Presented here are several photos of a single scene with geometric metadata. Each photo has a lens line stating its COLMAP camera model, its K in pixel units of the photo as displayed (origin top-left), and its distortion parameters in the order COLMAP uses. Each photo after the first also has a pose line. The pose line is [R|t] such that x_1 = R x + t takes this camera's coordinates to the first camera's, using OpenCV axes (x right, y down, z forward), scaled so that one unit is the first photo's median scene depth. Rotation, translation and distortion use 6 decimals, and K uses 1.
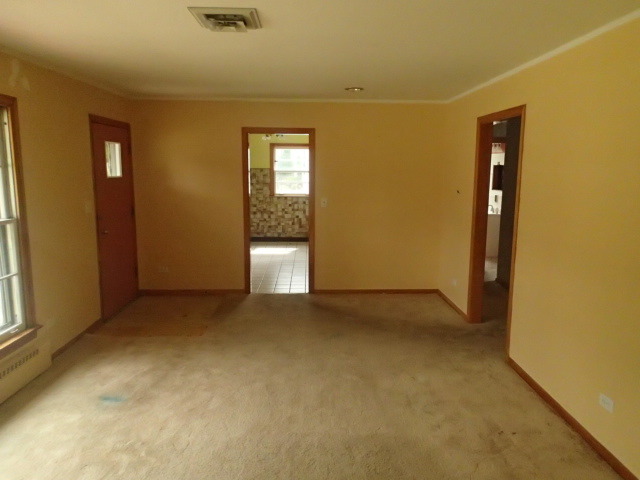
lens RADIAL K [[481.8, 0, 320.6], [0, 481.8, 235.7], [0, 0, 1]] dist [0.014458, -0.005074]
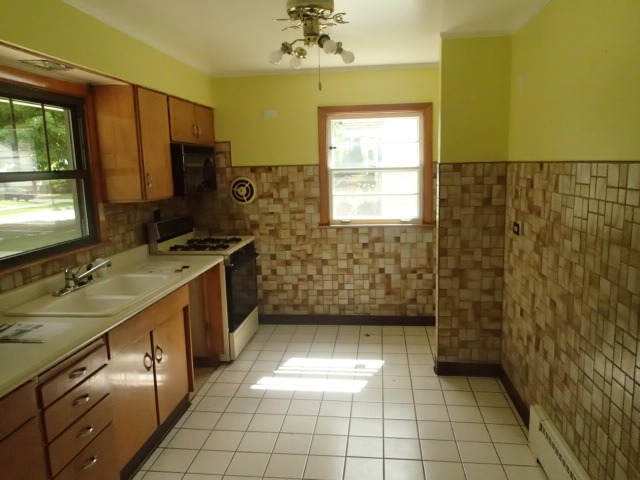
lens RADIAL K [[481.8, 0, 321.6], [0, 481.8, 243.4], [0, 0, 1]] dist [0.014458, -0.005074]
pose [[0.994329, -0.014865, -0.105306, -0.056238], [0.016192, 0.999800, 0.011761, -0.071065], [0.105110, -0.013399, 0.994370, 0.549326]]
